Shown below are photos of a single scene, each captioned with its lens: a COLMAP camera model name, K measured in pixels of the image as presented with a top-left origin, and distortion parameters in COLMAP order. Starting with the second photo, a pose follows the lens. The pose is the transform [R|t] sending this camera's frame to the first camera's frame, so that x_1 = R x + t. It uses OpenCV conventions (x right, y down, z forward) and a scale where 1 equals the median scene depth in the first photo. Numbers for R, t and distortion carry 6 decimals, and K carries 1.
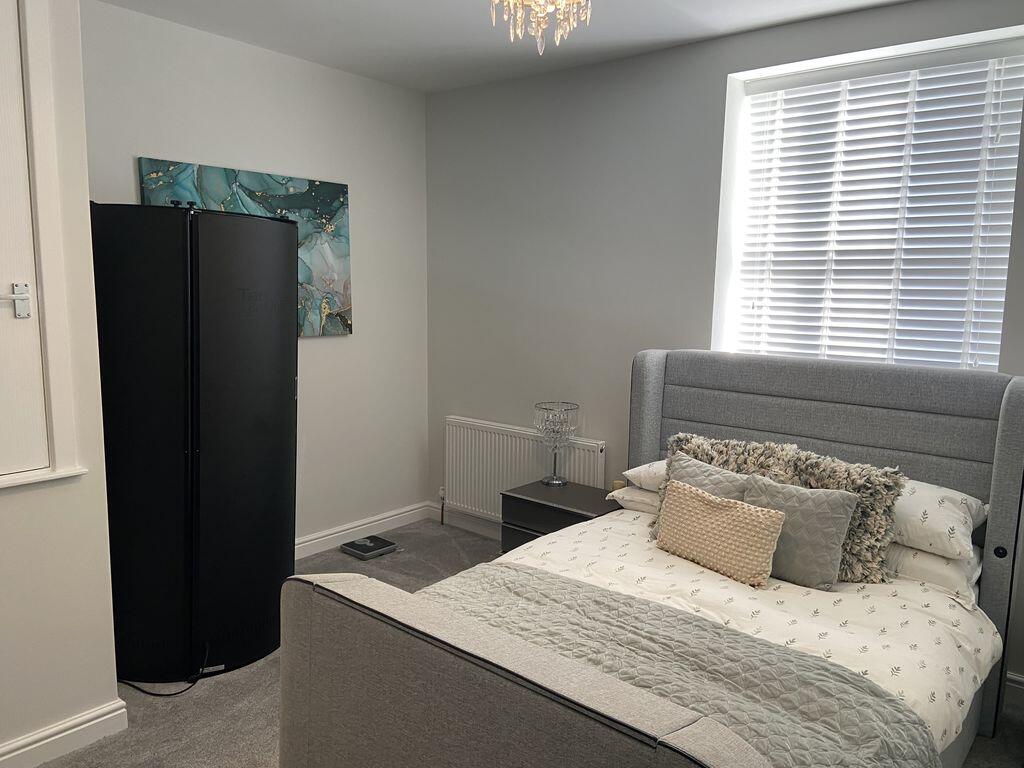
lens RADIAL K [[761.9, 0, 512.0], [0, 761.9, 384.0], [0, 0, 1]] dist [0.107223, -0.116586]
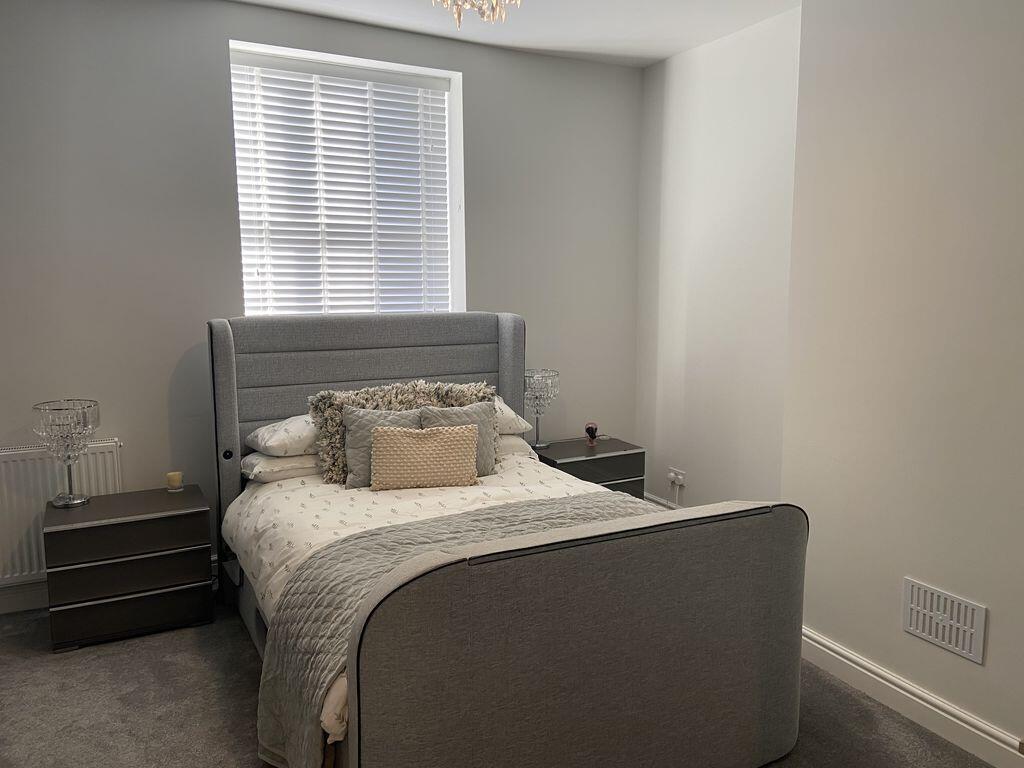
lens RADIAL K [[761.9, 0, 512.0], [0, 761.9, 384.0], [0, 0, 1]] dist [0.107223, -0.116586]
pose [[0.379405, -0.148393, 0.913253, -0.581247], [0.126787, 0.986082, 0.107554, -0.023738], [-0.916502, 0.074982, 0.392939, 0.314136]]
